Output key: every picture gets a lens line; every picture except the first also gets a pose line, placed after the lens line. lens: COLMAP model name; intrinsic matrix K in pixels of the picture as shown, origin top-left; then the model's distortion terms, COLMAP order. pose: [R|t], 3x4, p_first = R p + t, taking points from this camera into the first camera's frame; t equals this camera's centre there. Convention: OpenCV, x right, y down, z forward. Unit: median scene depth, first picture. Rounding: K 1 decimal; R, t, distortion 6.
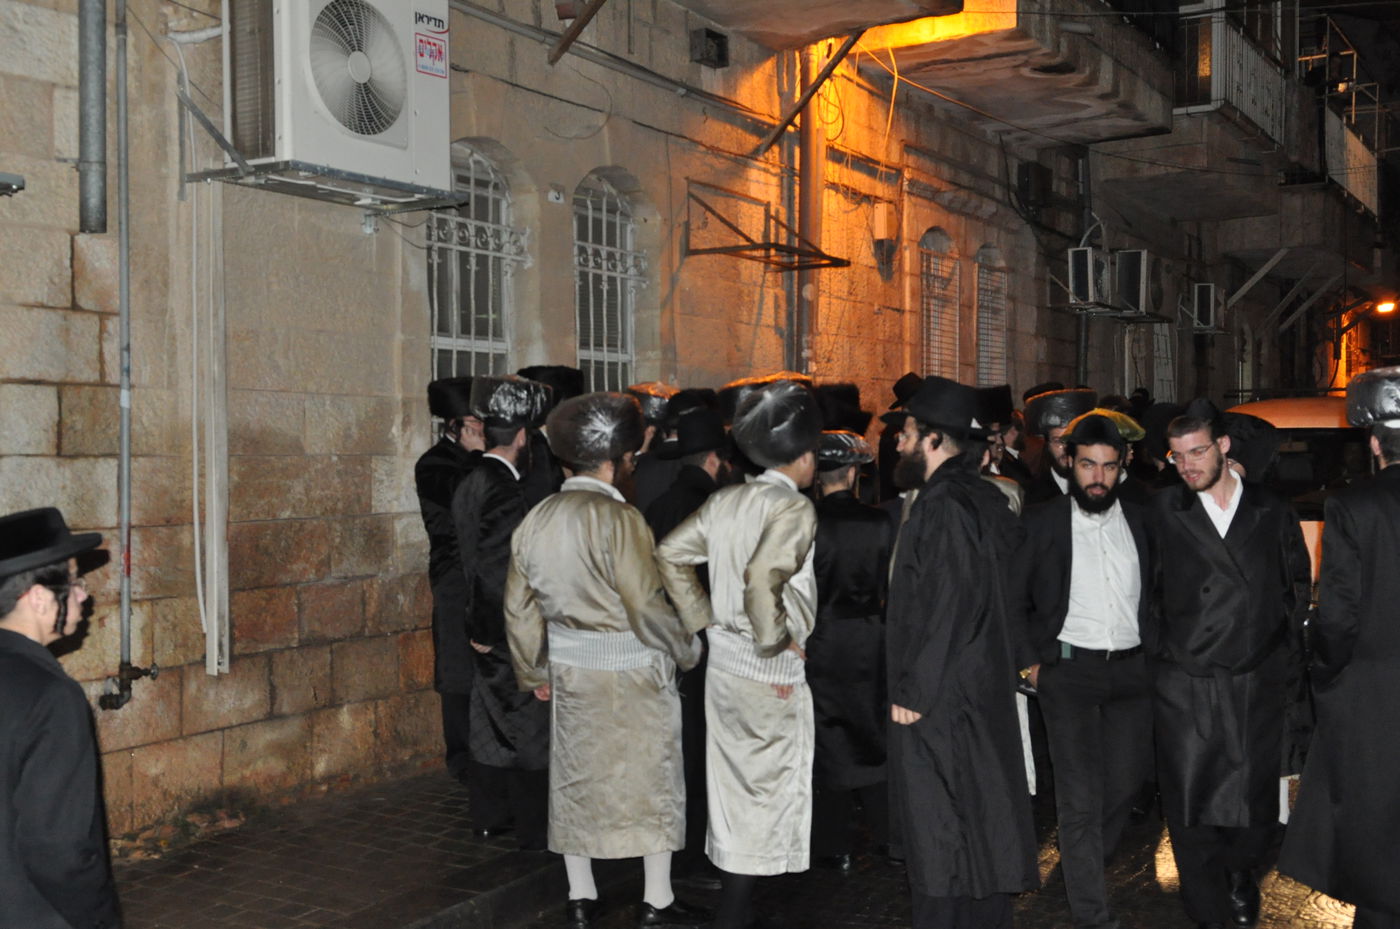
lens RADIAL K [[1549.0, 0, 697.3], [0, 1549.0, 450.7], [0, 0, 1]] dist [0.044055, 0.000000]
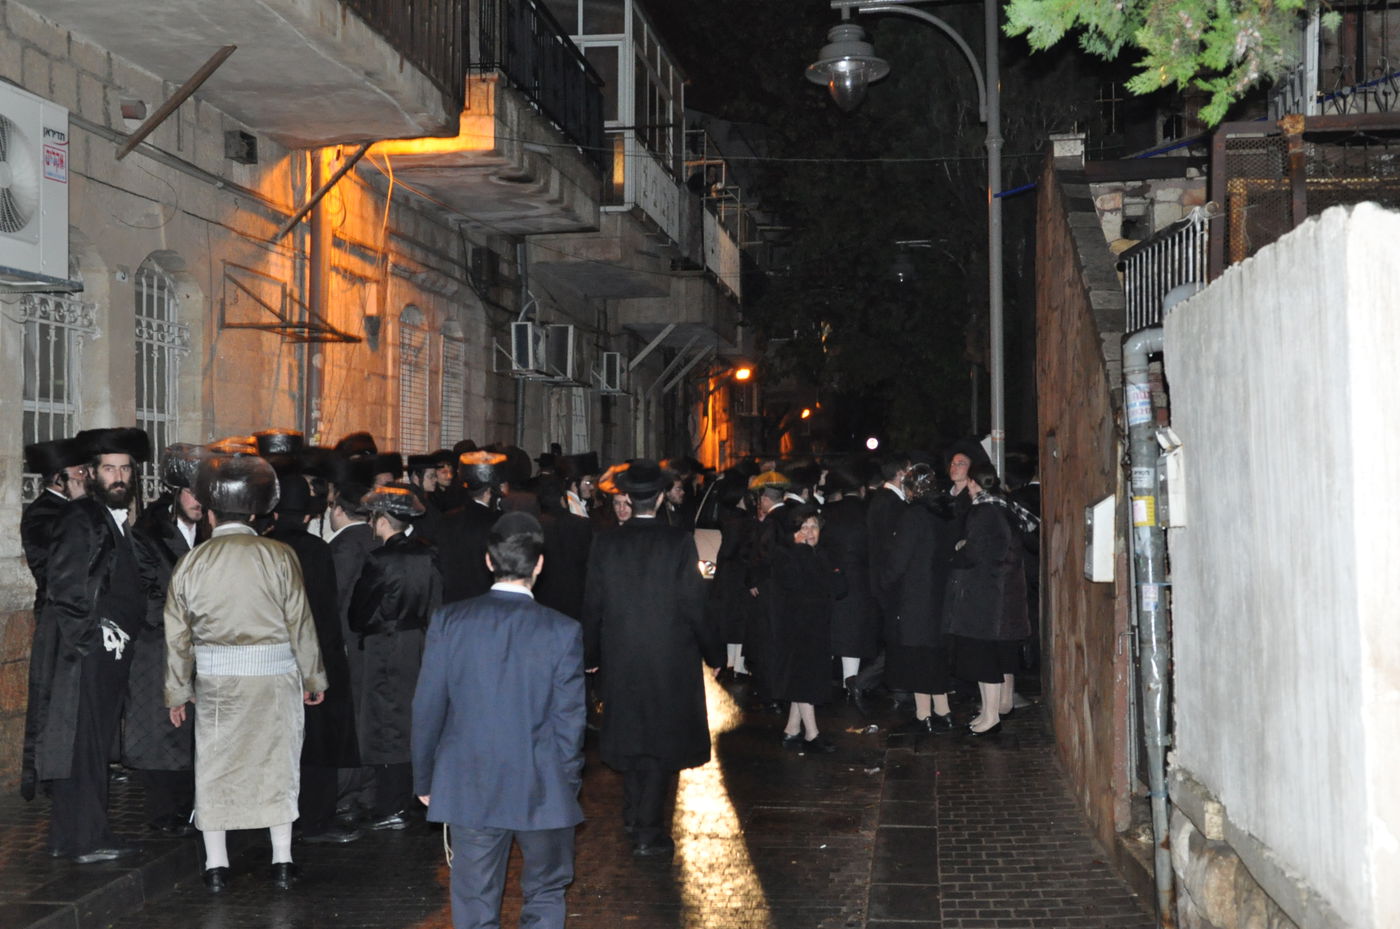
lens RADIAL K [[1549.0, 0, 701.7], [0, 1549.0, 469.4], [0, 0, 1]] dist [0.044055, 0.000000]
pose [[0.921116, 0.008196, 0.389203, -0.109131], [-0.002584, 0.999885, -0.014941, -0.005623], [-0.389281, 0.012757, 0.921031, -0.160268]]
